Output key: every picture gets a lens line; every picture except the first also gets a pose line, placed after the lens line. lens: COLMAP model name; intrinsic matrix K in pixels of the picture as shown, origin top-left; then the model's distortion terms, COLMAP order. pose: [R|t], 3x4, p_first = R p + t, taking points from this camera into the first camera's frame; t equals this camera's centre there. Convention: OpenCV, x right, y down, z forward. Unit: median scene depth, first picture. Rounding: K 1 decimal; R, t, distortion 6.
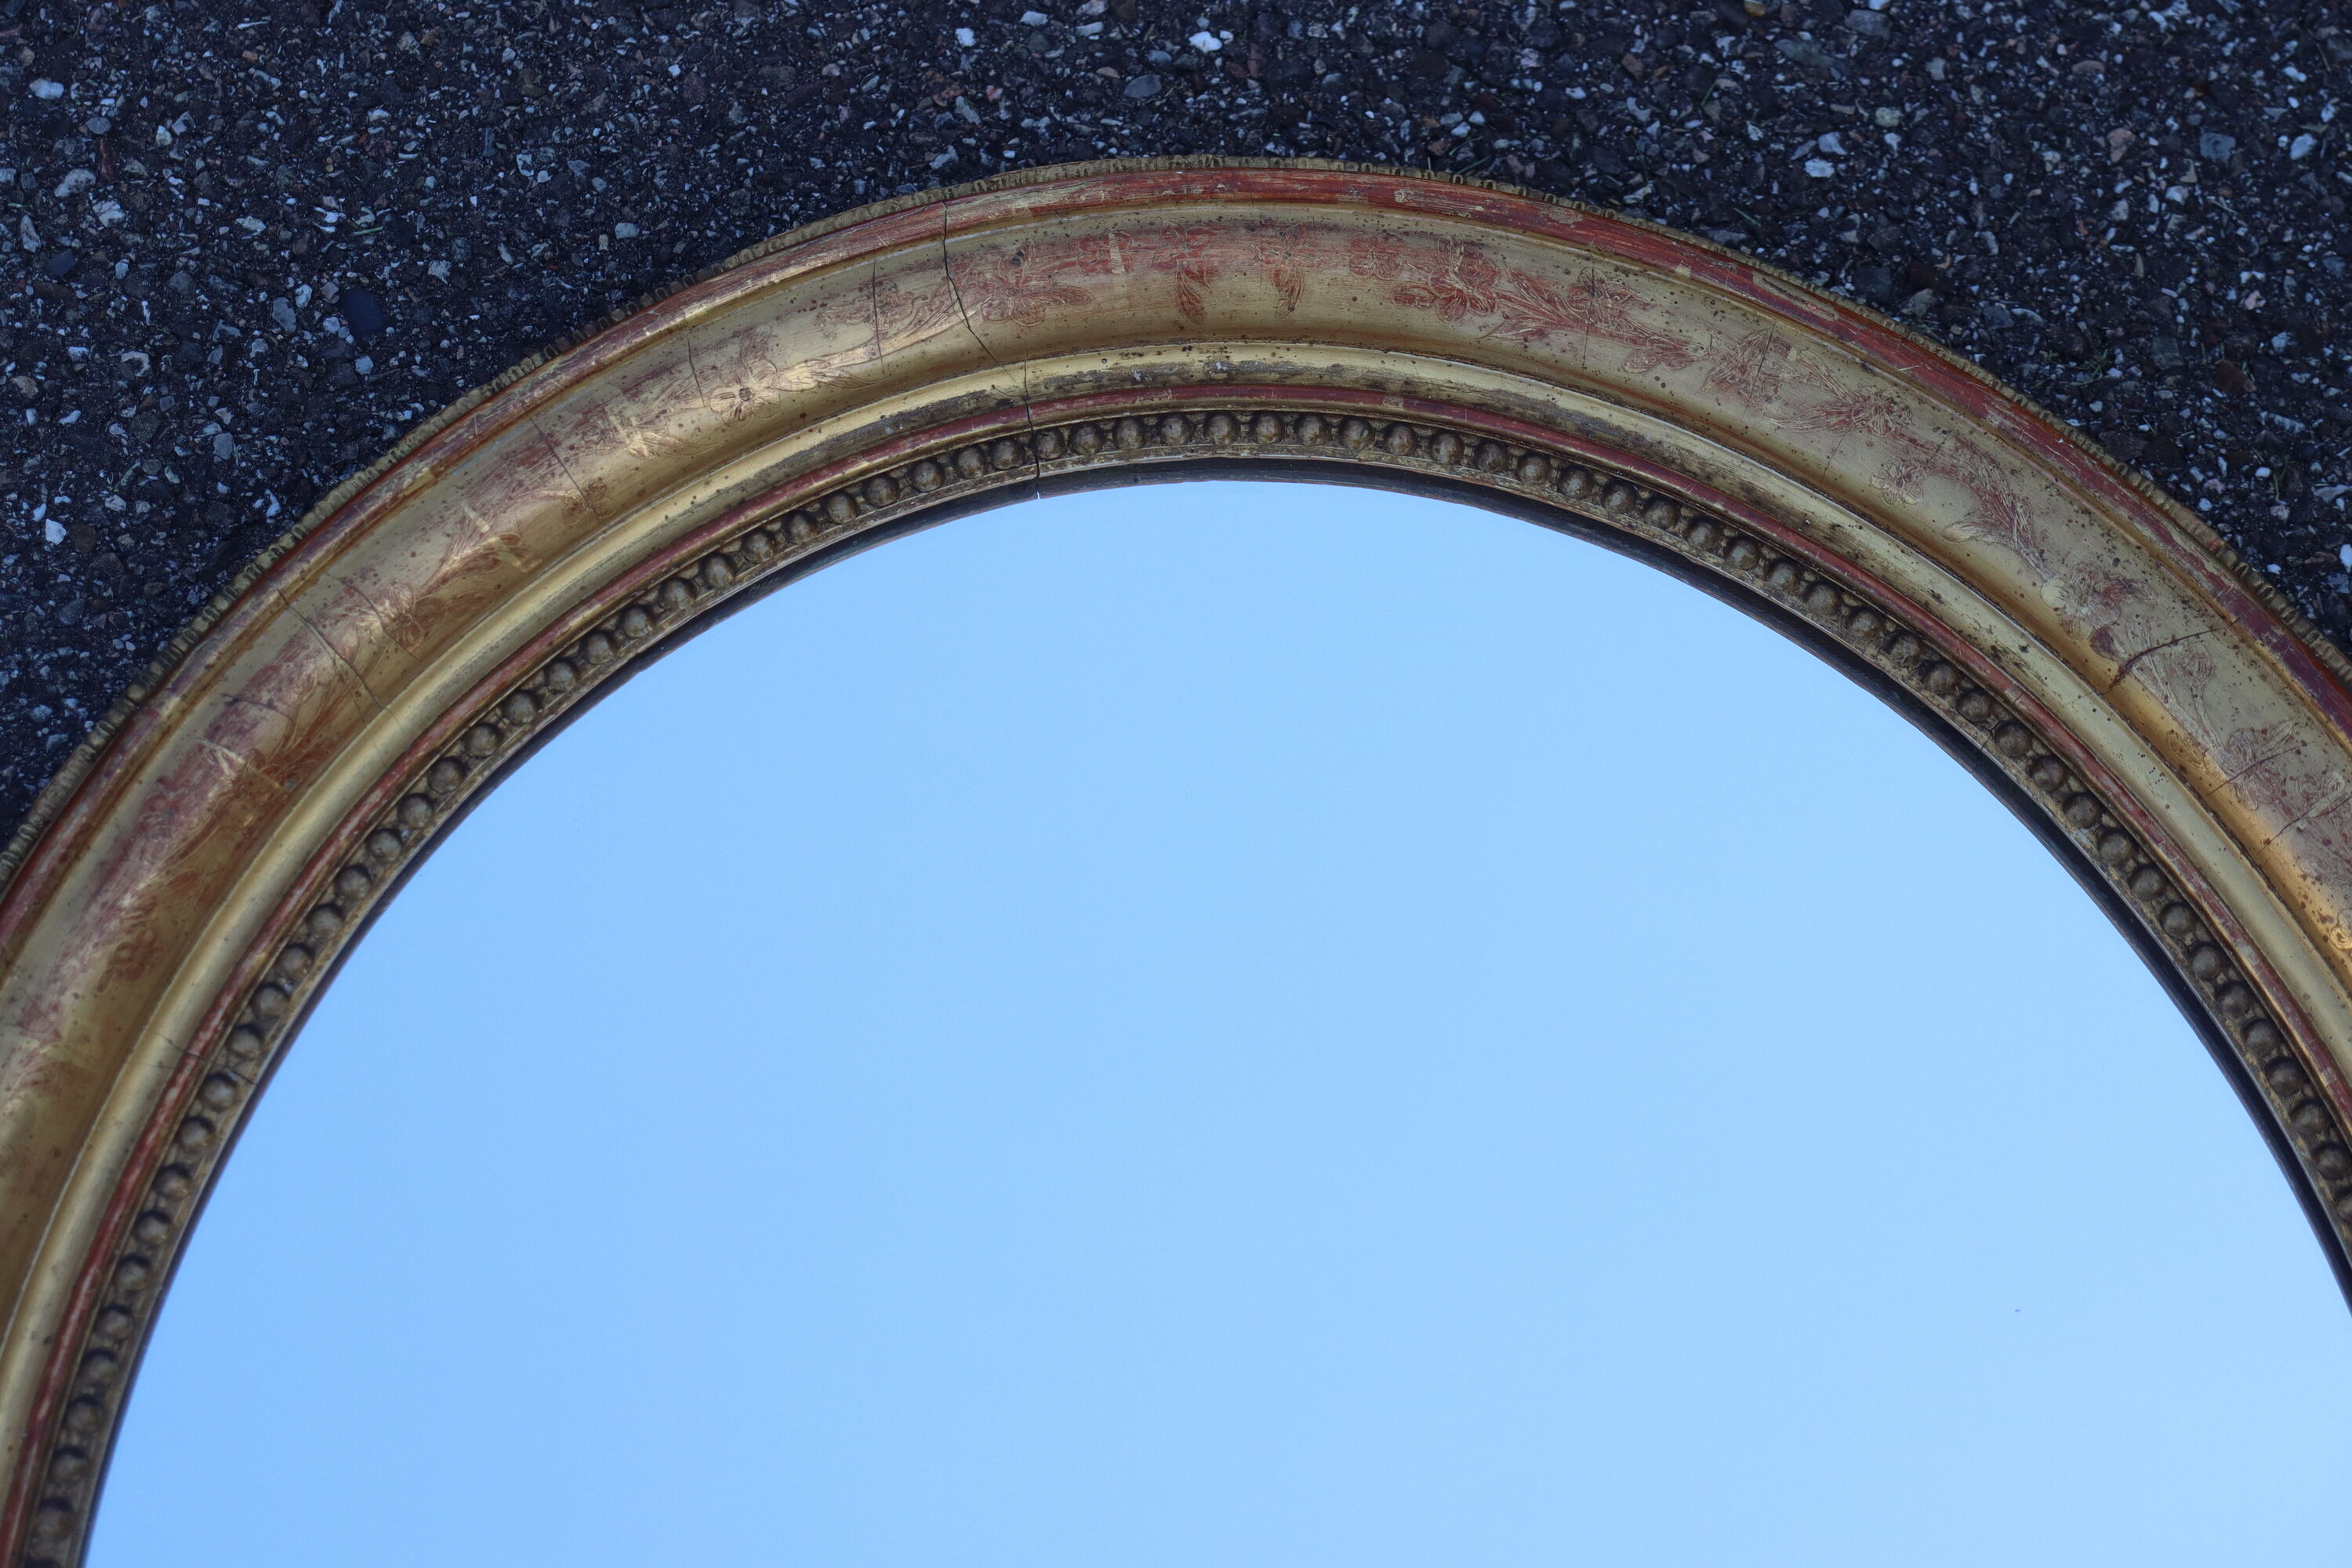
lens RADIAL K [[5528.9, 0, 1174.0], [0, 5528.9, 750.9], [0, 0, 1]] dist [0.405197, 0.000000]
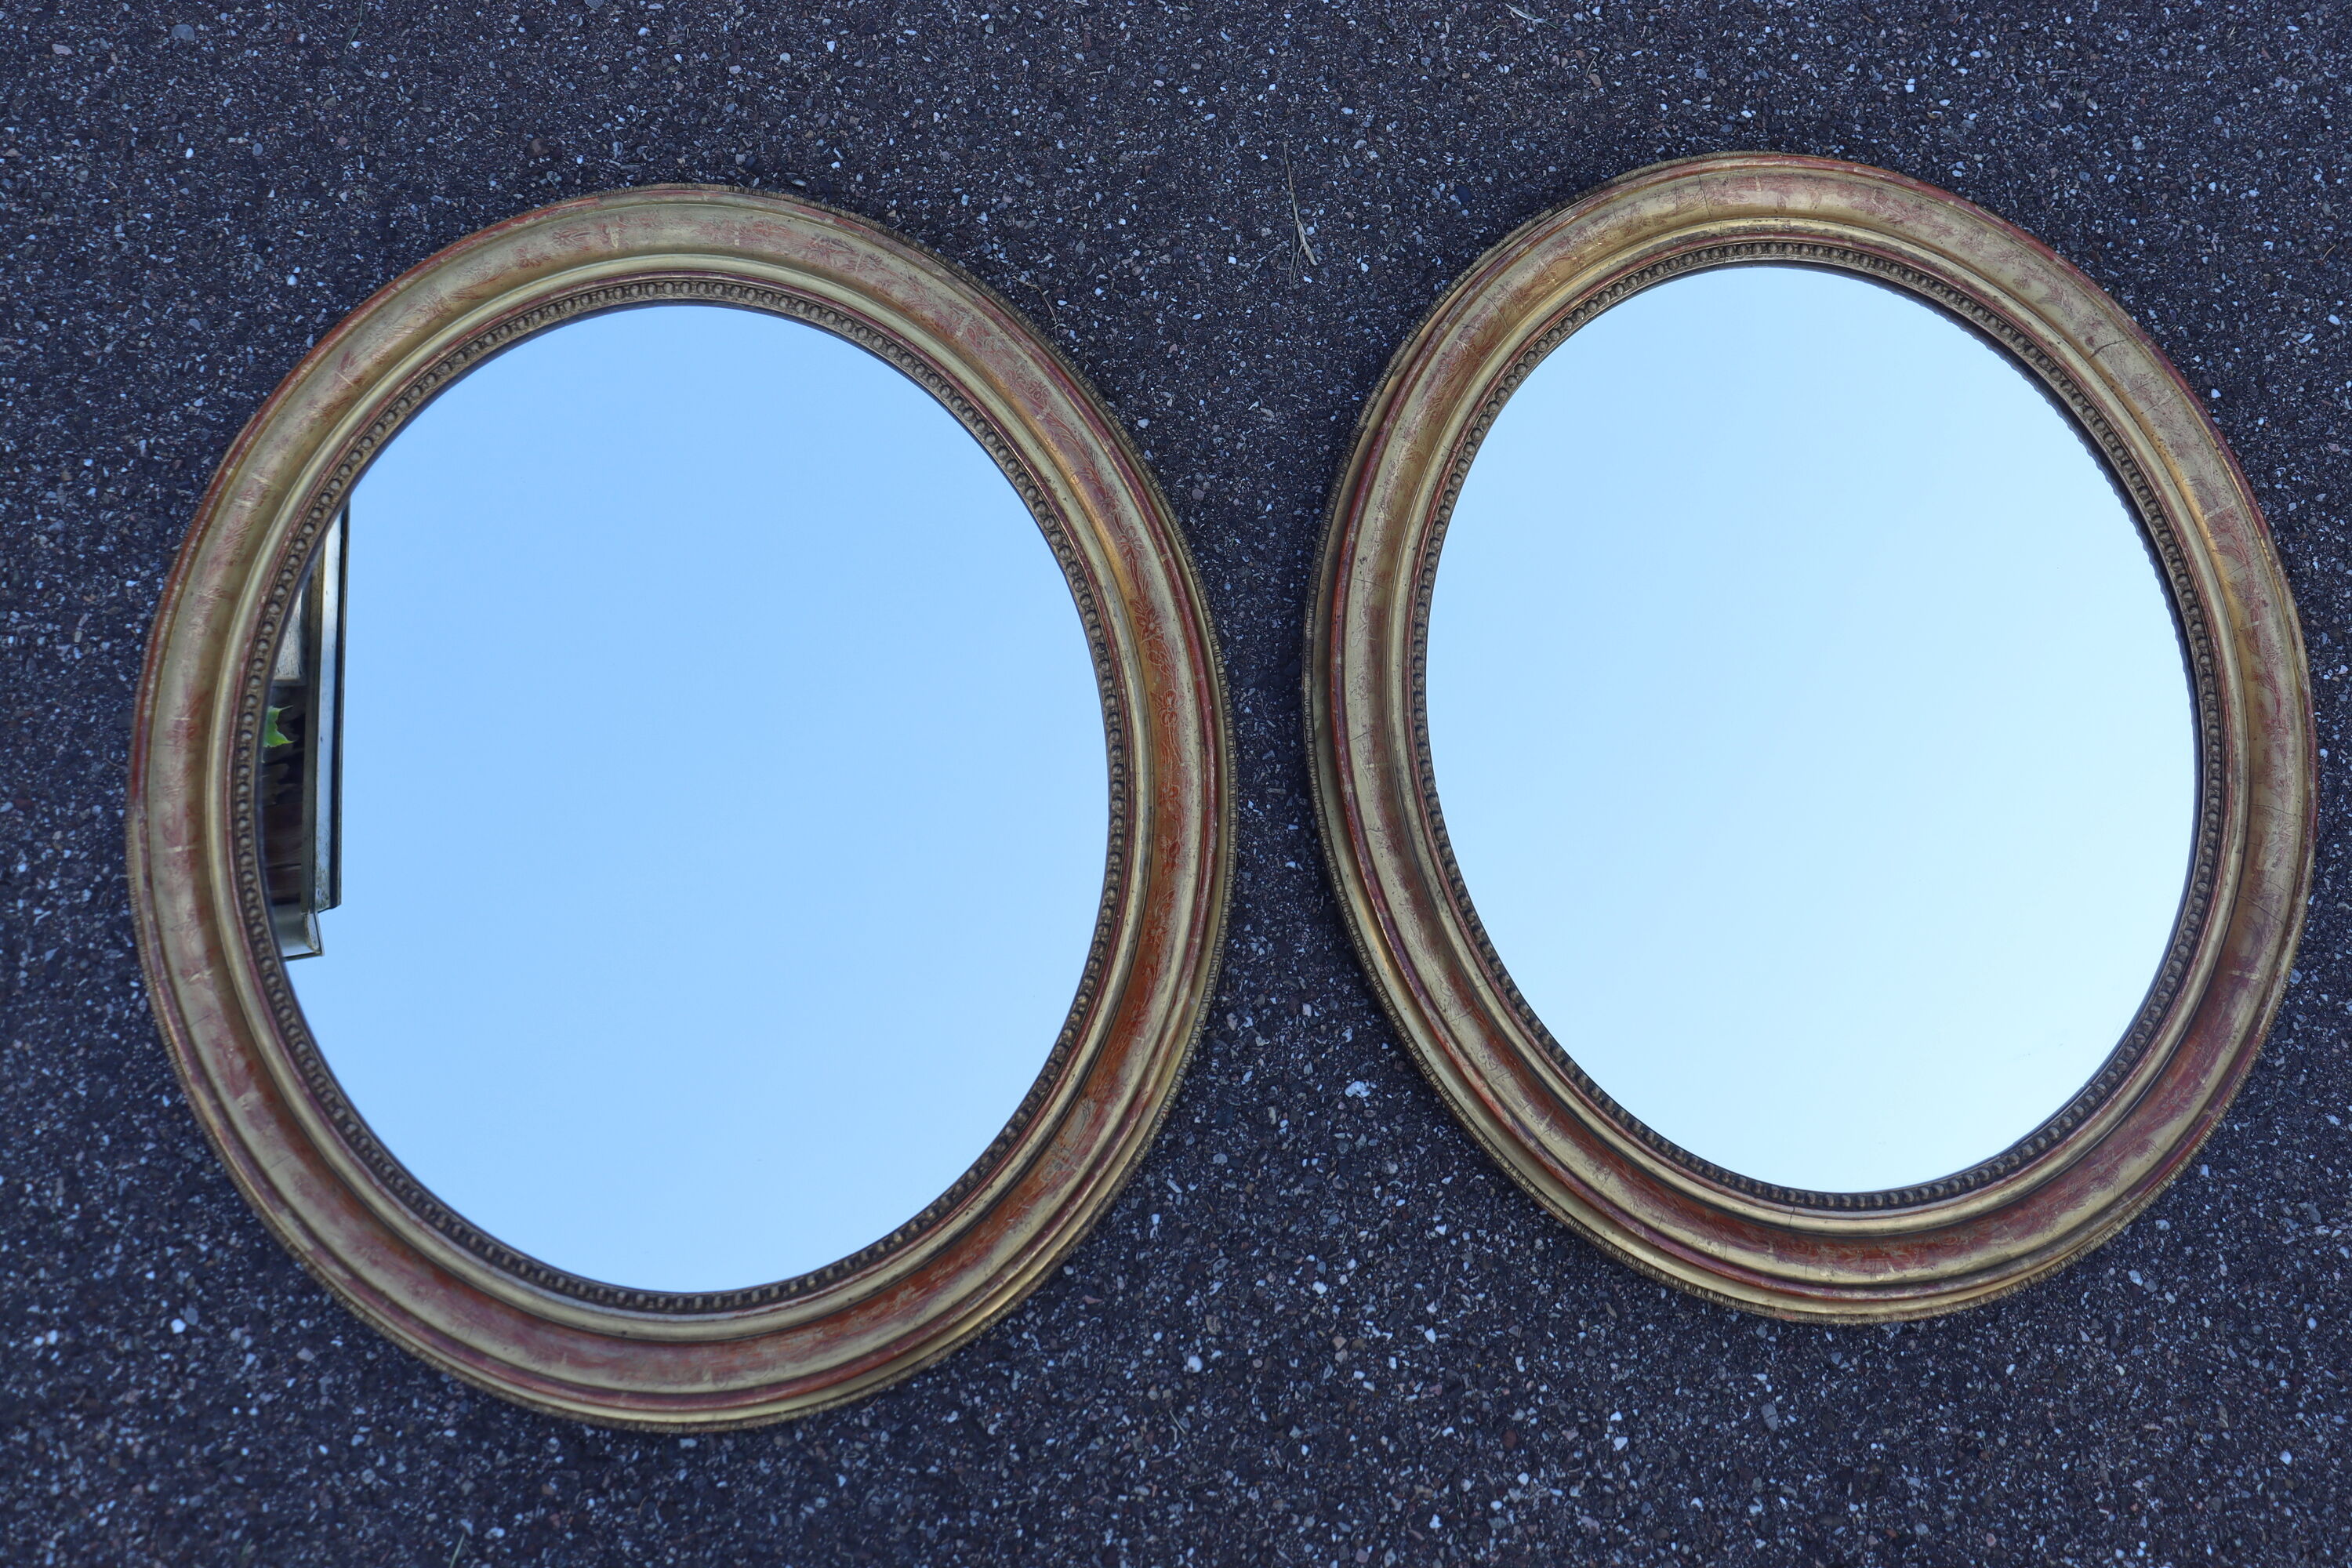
lens RADIAL K [[1952.2, 0, 1184.1], [0, 1952.2, 777.2], [0, 0, 1]] dist [-0.168942, 0.139318]
pose [[0.998731, 0.026116, 0.043052, -0.331943], [-0.033202, 0.984344, 0.173102, 0.048627], [-0.037858, -0.174312, 0.983963, 0.016781]]
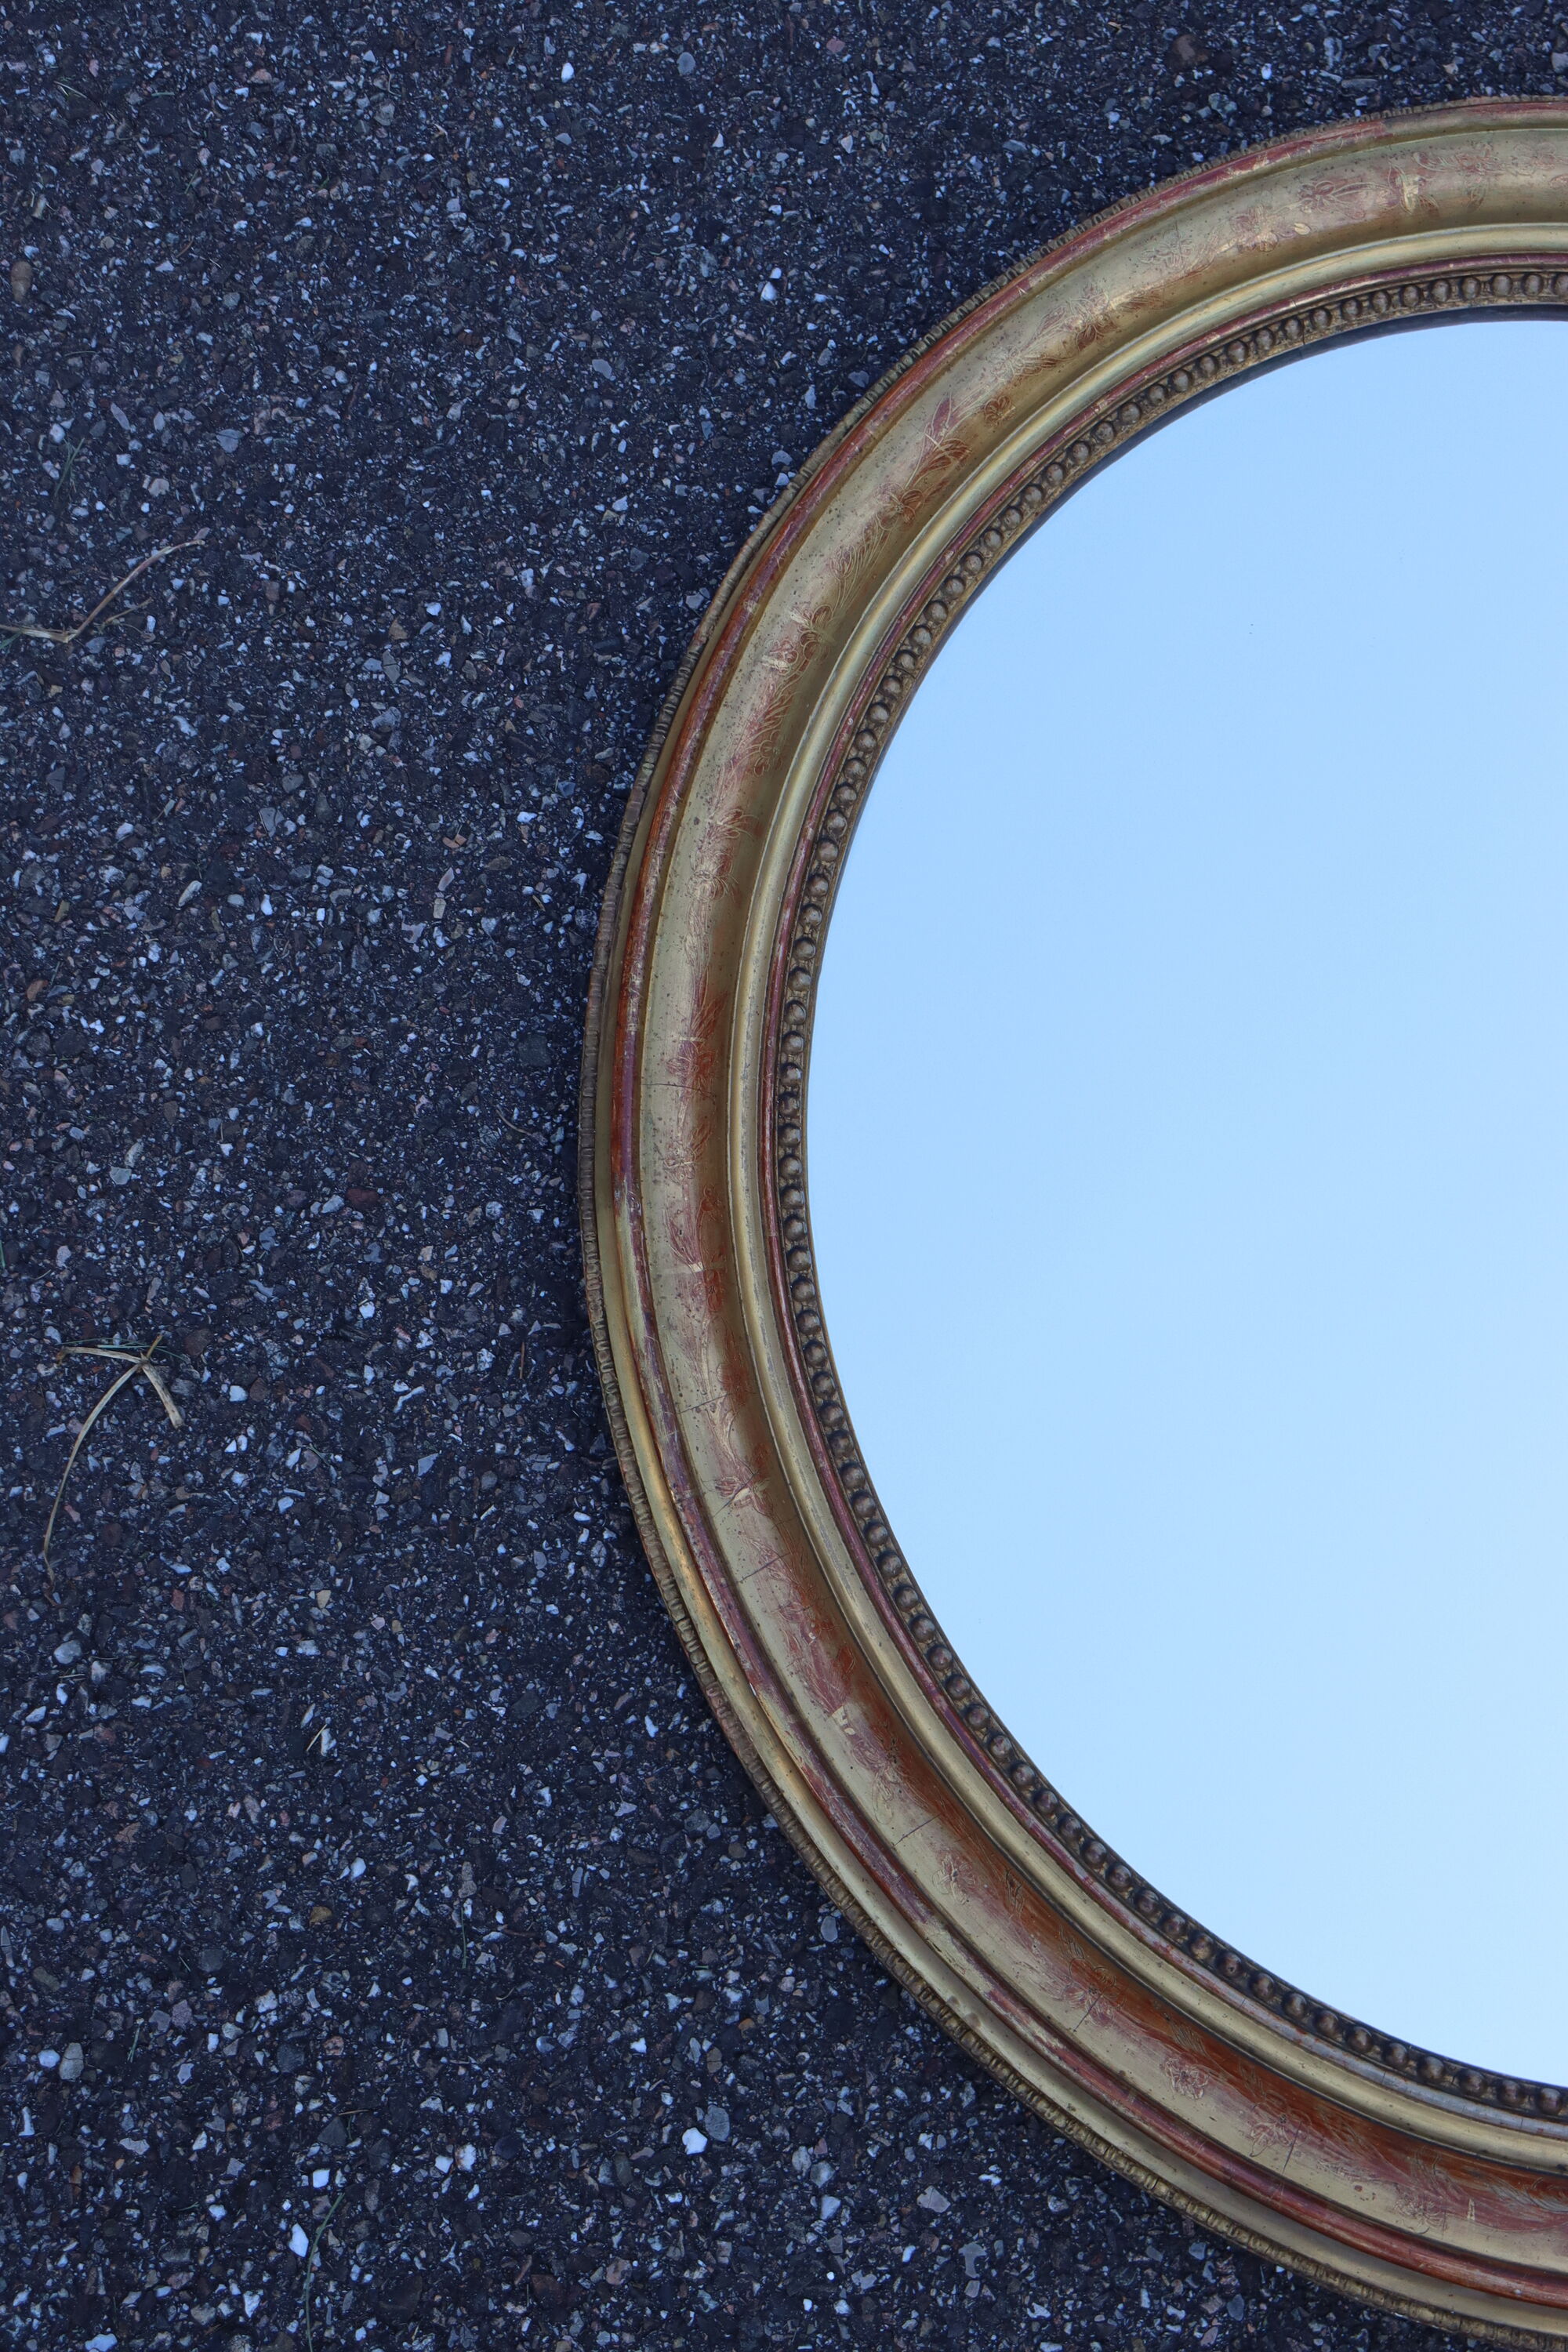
lens RADIAL K [[3378.2, 0, 814.4], [0, 3378.2, 1187.5], [0, 0, 1]] dist [0.075773, 0.000000]
pose [[0.995572, 0.027254, -0.089969, -0.639614], [-0.016689, 0.993091, 0.116157, 0.121927], [0.092513, -0.114141, 0.989148, 0.023116]]
